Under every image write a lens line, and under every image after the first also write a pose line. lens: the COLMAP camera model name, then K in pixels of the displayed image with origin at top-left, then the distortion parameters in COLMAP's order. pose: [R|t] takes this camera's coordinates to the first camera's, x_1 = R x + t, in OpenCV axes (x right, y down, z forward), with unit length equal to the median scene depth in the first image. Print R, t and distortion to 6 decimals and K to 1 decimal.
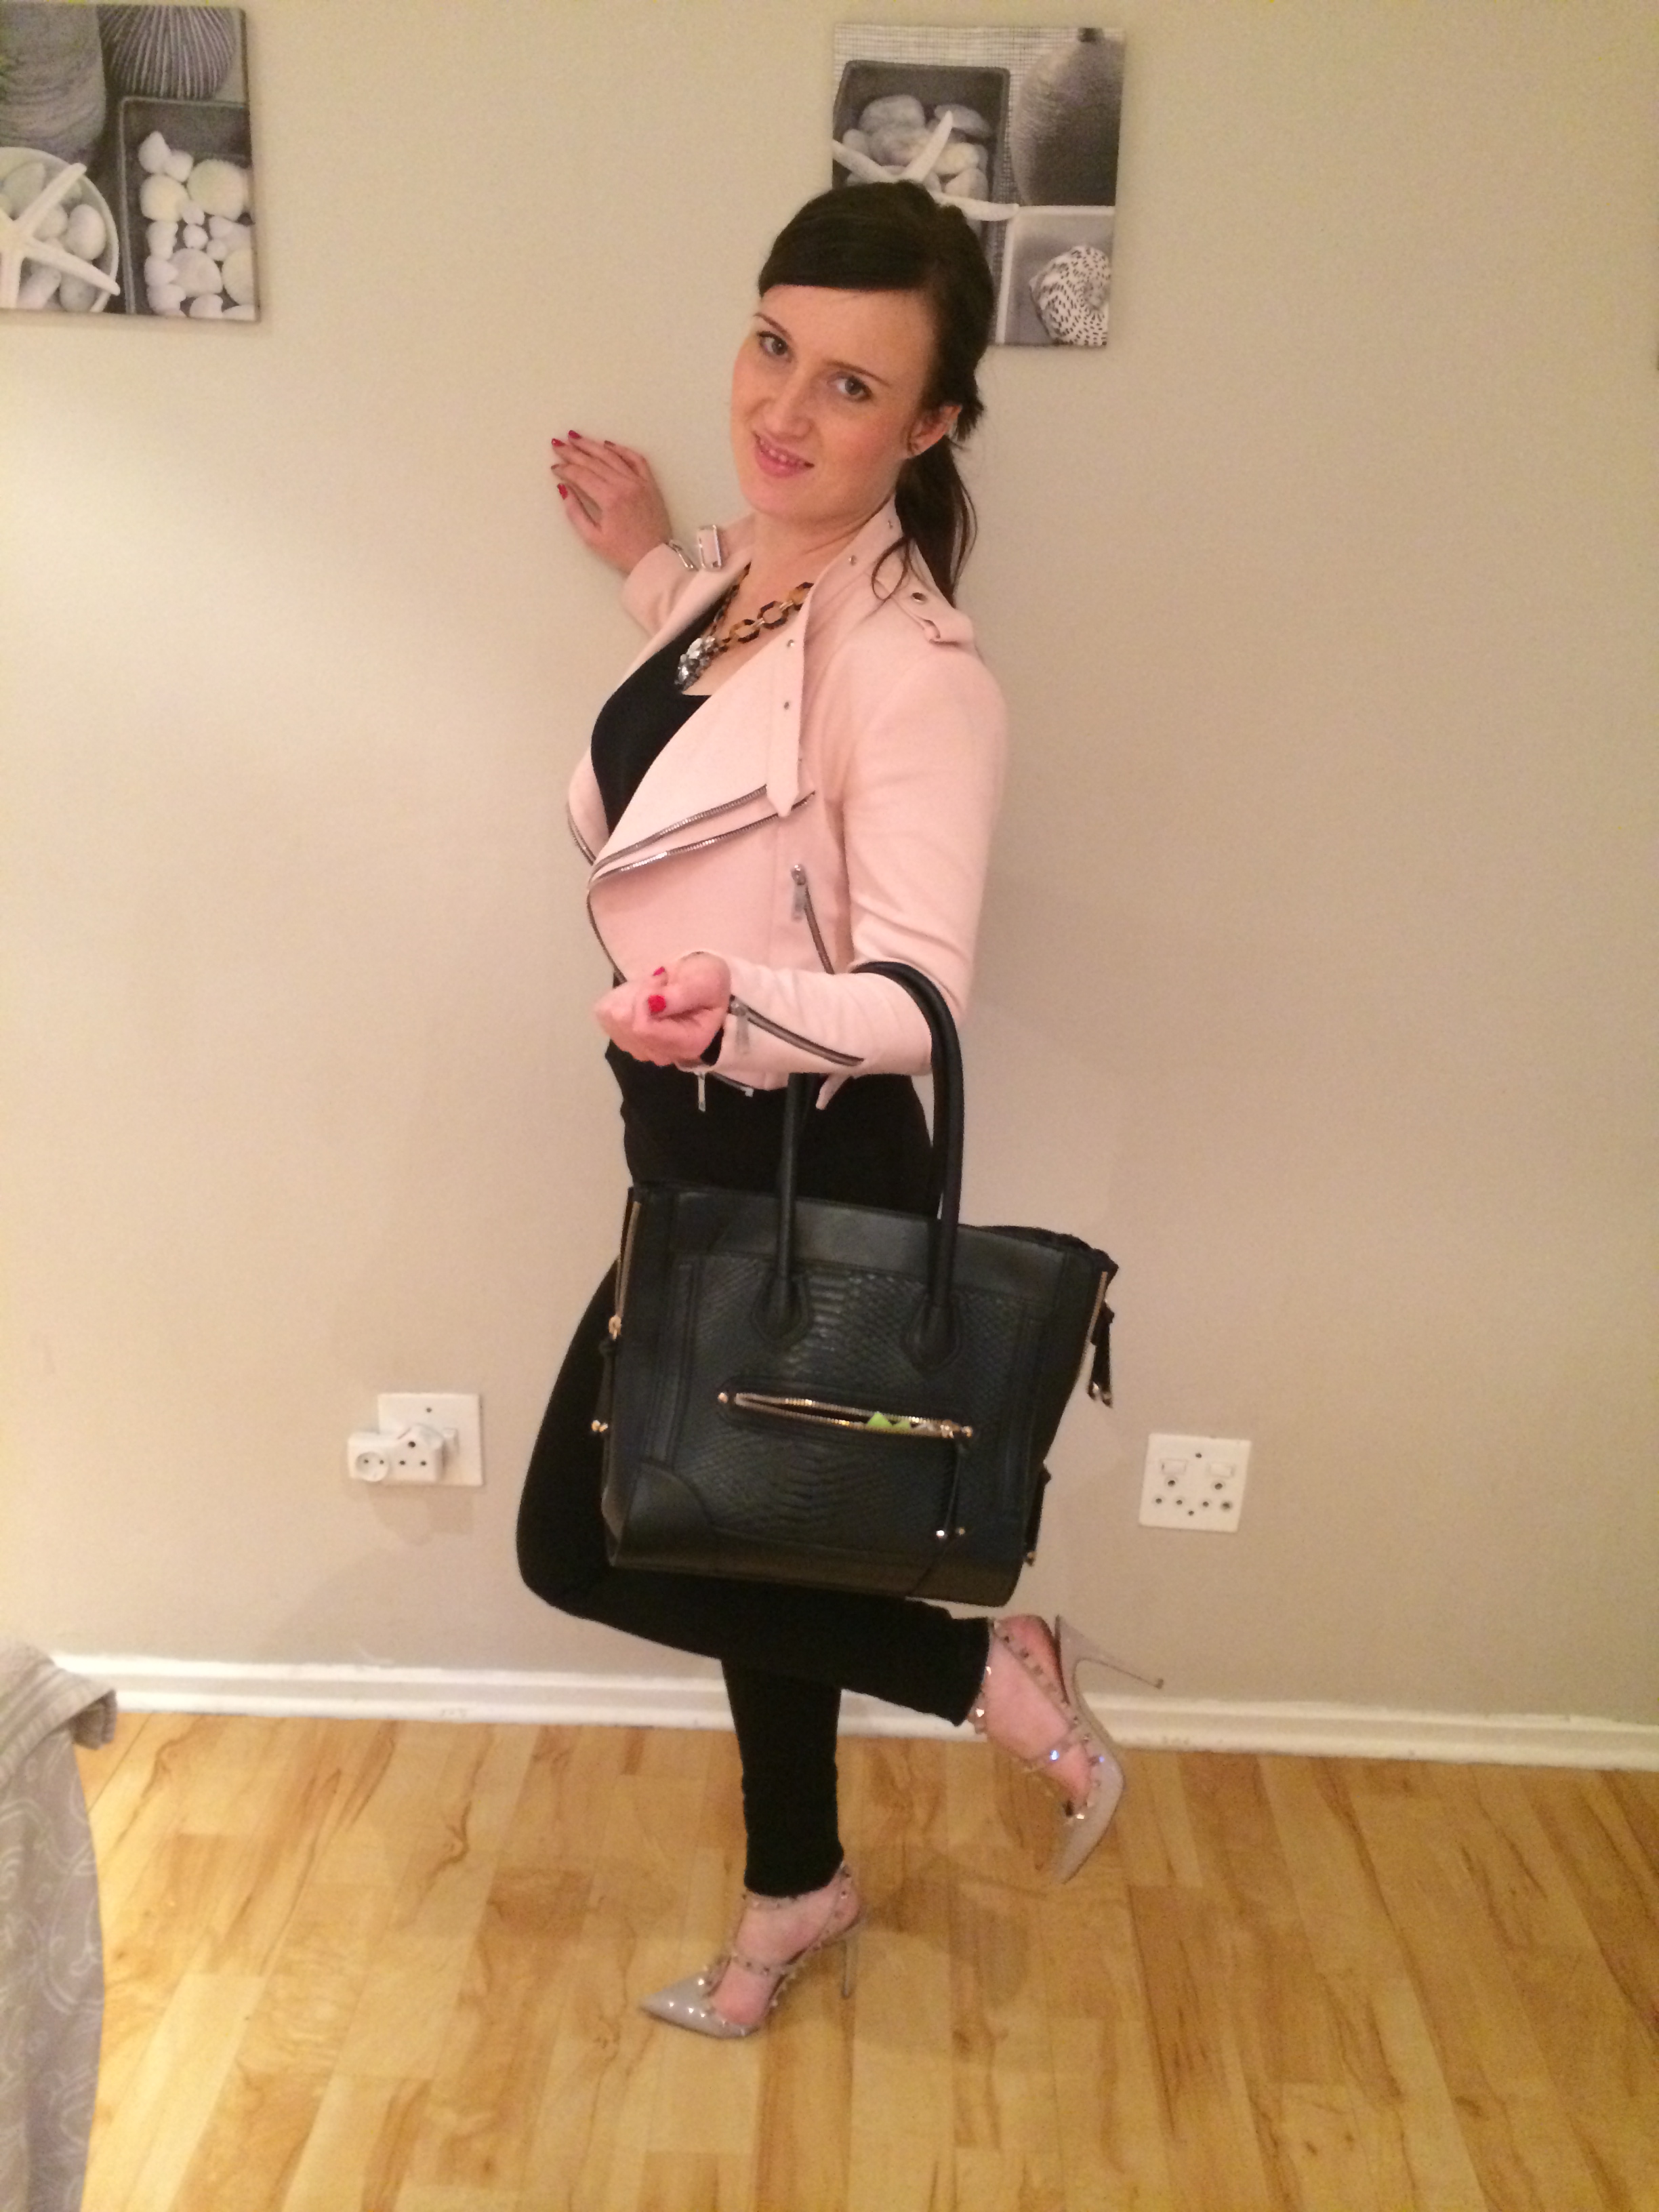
lens RADIAL K [[1895.5, 0, 829.5], [0, 1895.5, 1106.0], [0, 0, 1]] dist [0.085832, -0.112709]
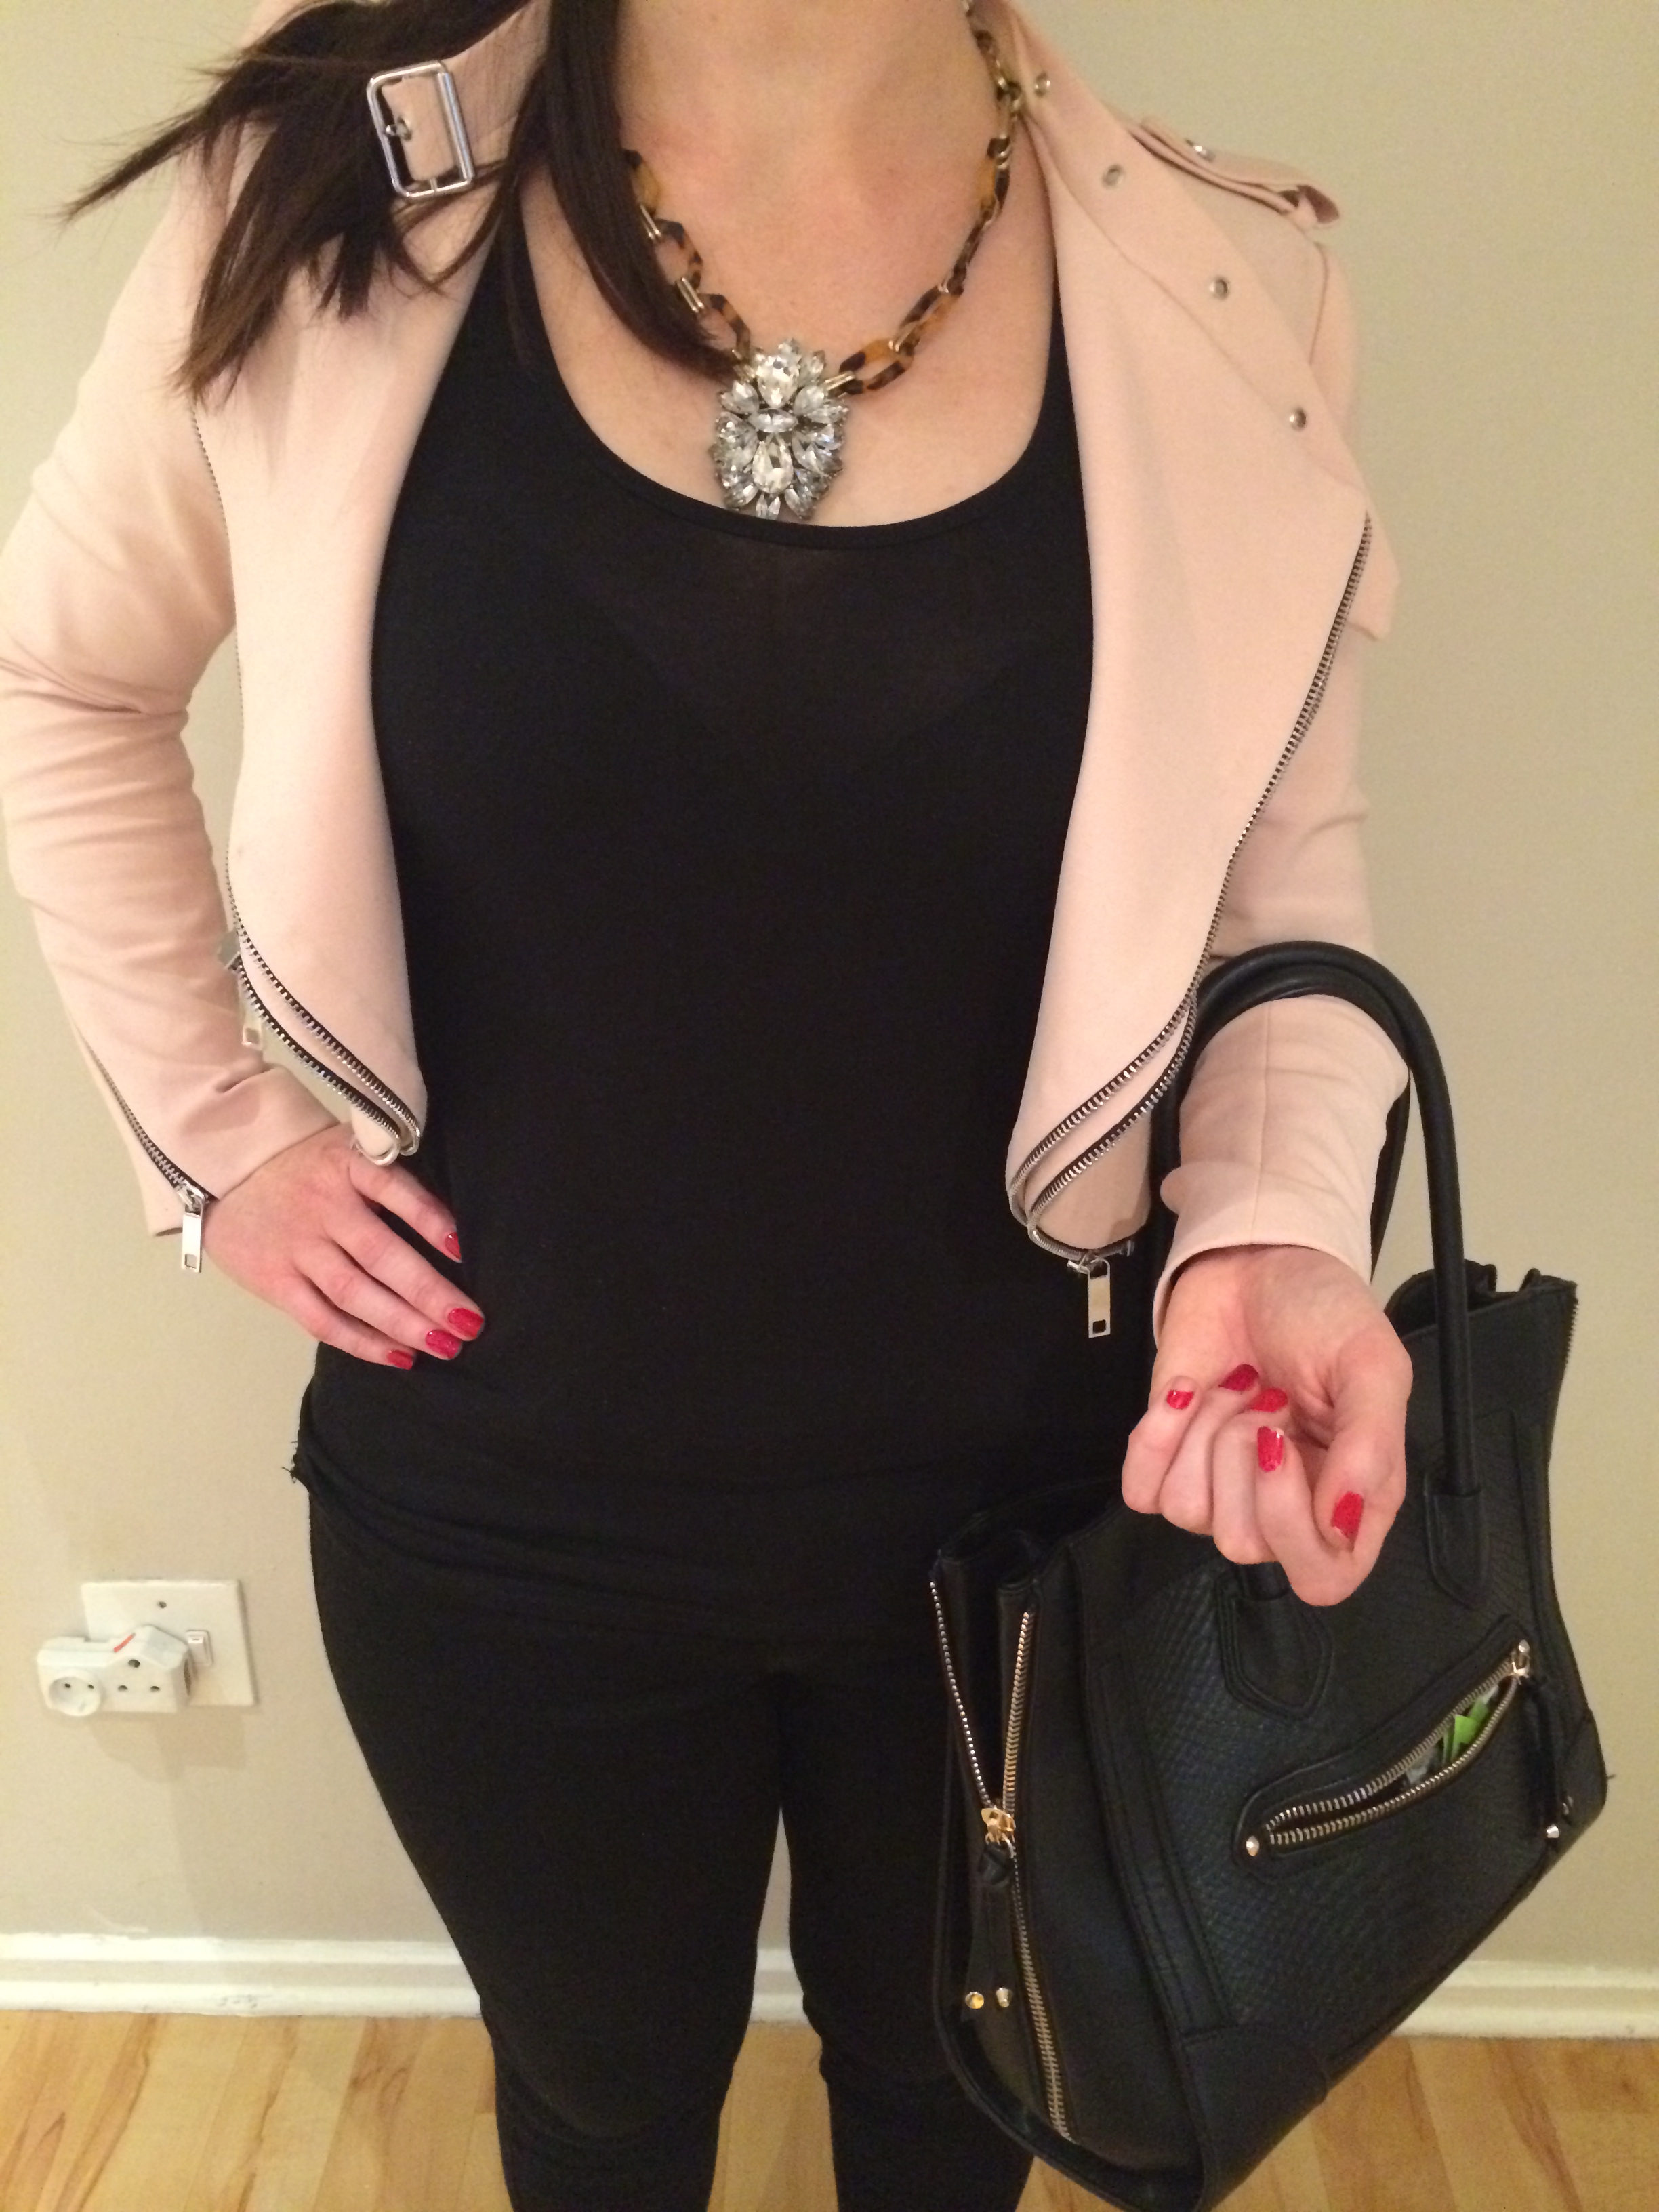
lens RADIAL K [[1900.5, 0, 836.0], [0, 1900.5, 1104.7], [0, 0, 1]] dist [0.084776, -0.118752]
pose [[0.999680, -0.018807, 0.016914, 0.011938], [0.016849, 0.993871, 0.109255, -0.077668], [-0.018865, -0.108935, 0.993870, 0.360116]]
